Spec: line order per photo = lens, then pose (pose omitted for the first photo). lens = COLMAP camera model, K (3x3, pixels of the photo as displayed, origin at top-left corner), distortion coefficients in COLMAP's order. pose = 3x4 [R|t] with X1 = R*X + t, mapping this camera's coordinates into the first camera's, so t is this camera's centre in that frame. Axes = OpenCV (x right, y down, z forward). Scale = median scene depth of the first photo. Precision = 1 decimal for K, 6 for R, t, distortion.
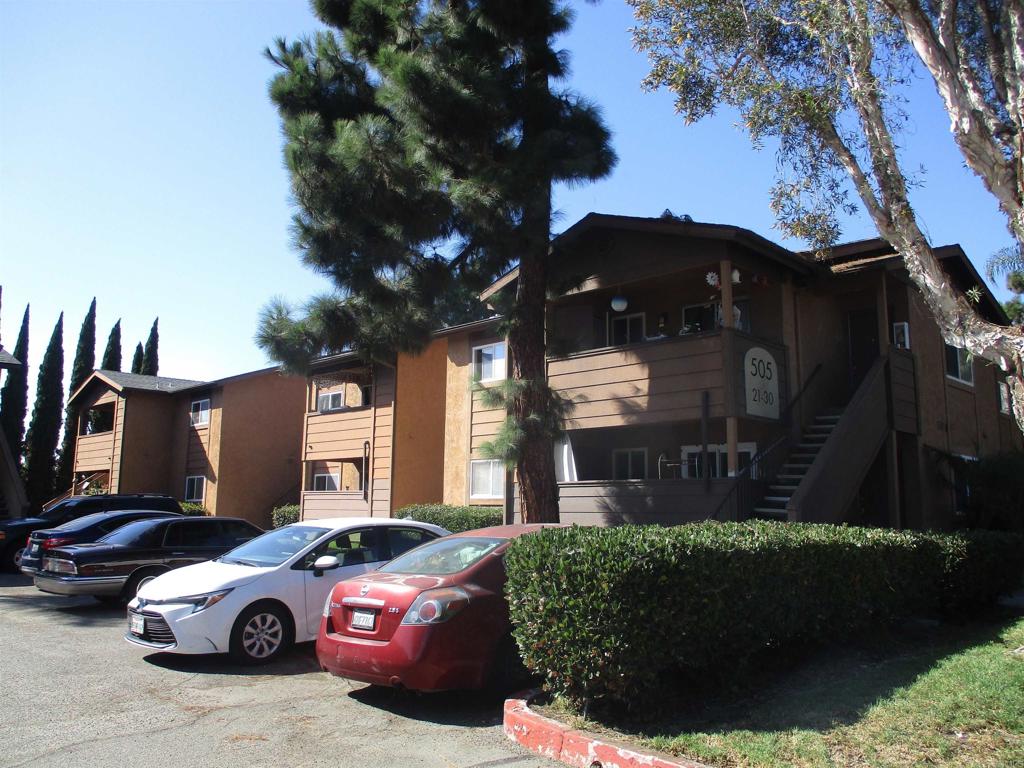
lens RADIAL K [[856.4, 0, 511.6], [0, 856.4, 383.7], [0, 0, 1]] dist [0.006377, -0.015661]
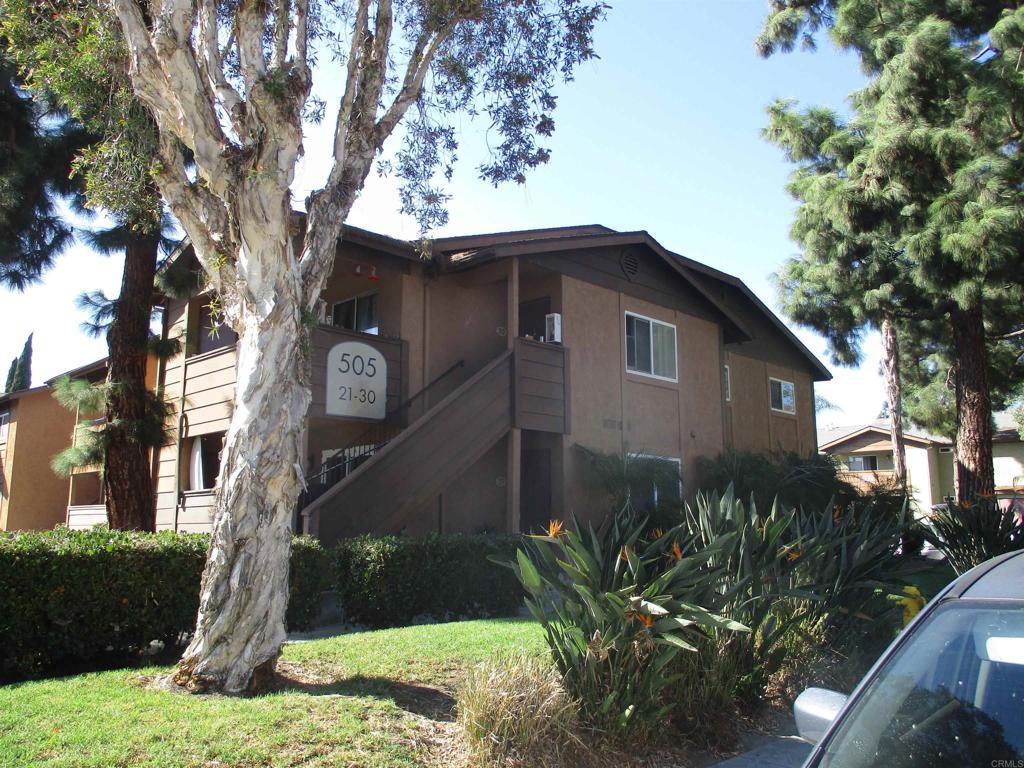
lens RADIAL K [[856.4, 0, 512.5], [0, 856.4, 382.1], [0, 0, 1]] dist [0.006377, -0.015661]
pose [[0.999788, -0.017671, -0.010608, 0.443235], [0.017497, 0.999714, -0.016300, 0.017896], [0.010893, 0.016111, 0.999811, 0.070040]]
